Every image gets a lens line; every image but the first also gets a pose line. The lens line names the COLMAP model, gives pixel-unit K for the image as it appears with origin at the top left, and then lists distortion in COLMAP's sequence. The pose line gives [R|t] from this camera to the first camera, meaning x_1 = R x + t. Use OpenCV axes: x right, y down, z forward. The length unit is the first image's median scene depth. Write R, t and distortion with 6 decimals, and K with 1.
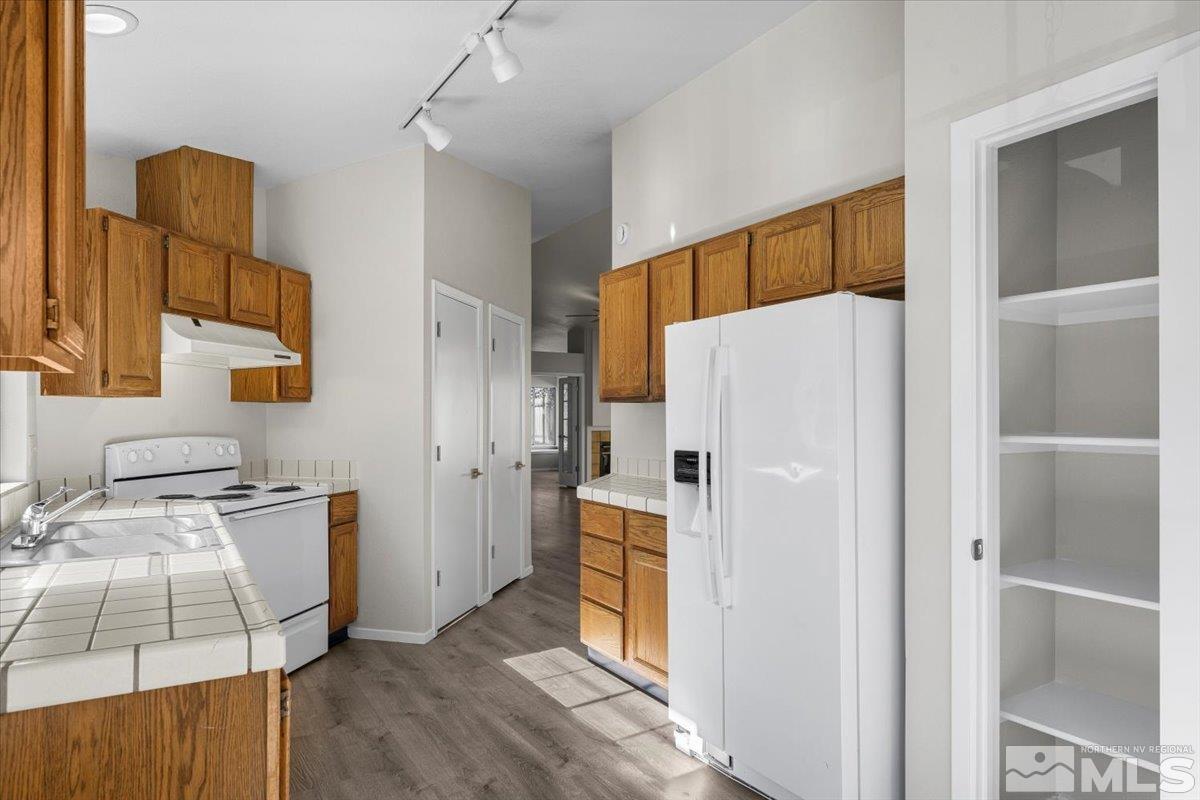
lens RADIAL K [[707.8, 0, 602.5], [0, 707.8, 409.0], [0, 0, 1]] dist [0.005136, 0.000672]
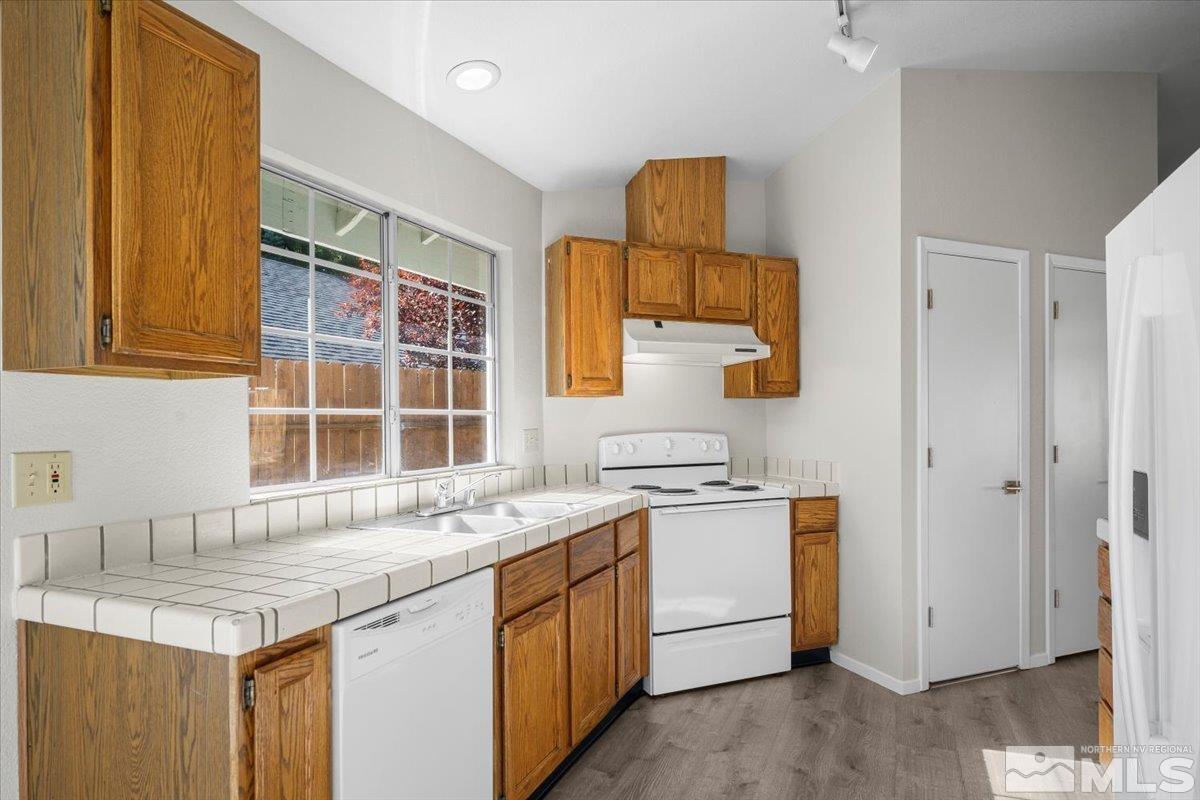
lens RADIAL K [[721.7, 0, 601.6], [0, 721.7, 416.3], [0, 0, 1]] dist [-0.000910, 0.002590]
pose [[0.588071, -0.005483, -0.808791, 0.227241], [0.015529, 0.999869, 0.004514, 0.008410], [0.808660, -0.015214, 0.588079, 0.270332]]
